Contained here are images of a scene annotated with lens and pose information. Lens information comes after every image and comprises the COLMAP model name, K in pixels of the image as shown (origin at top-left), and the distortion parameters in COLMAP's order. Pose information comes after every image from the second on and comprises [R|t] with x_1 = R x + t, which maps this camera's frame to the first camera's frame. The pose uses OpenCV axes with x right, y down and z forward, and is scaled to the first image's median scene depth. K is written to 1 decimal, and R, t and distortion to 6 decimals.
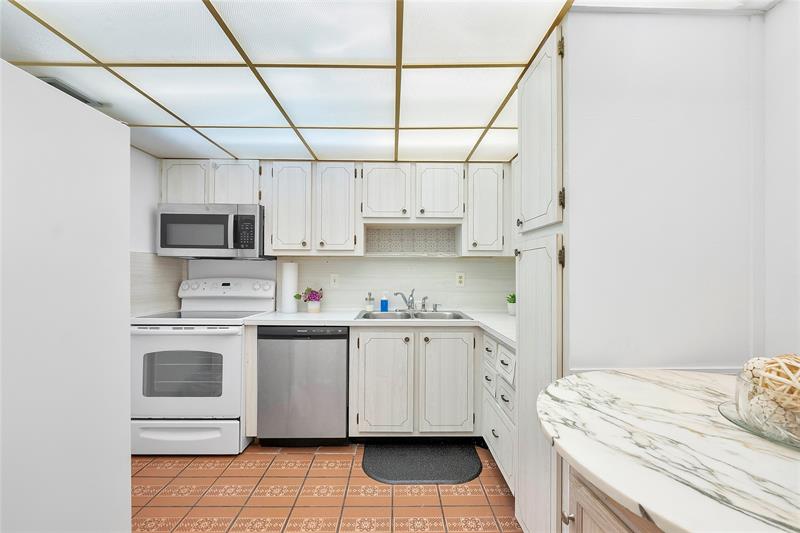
lens RADIAL K [[342.1, 0, 399.6], [0, 342.1, 274.6], [0, 0, 1]] dist [-0.000963, -0.000186]
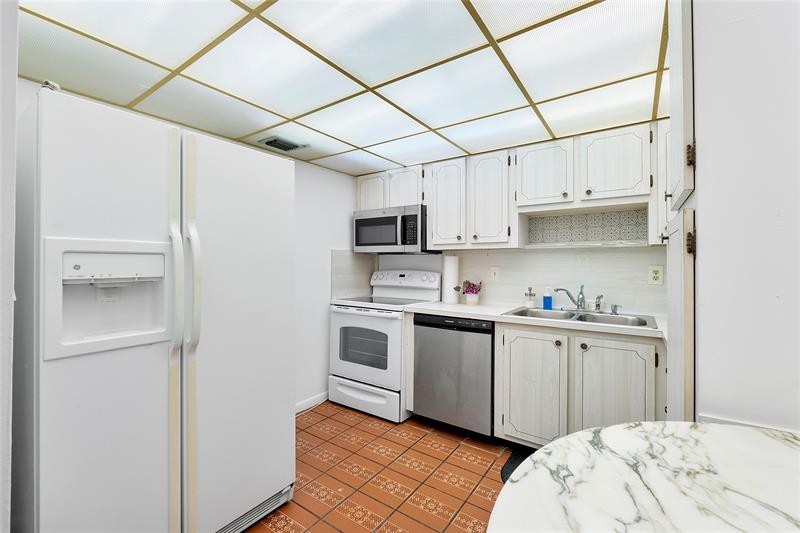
lens RADIAL K [[341.4, 0, 400.0], [0, 341.4, 266.5], [0, 0, 1]] dist [-0.000051, -0.000032]
pose [[0.812567, 0.003097, -0.582860, 0.180879], [-0.004403, 0.999990, -0.000825, -0.001475], [0.582852, 0.003237, 0.812572, 0.058033]]
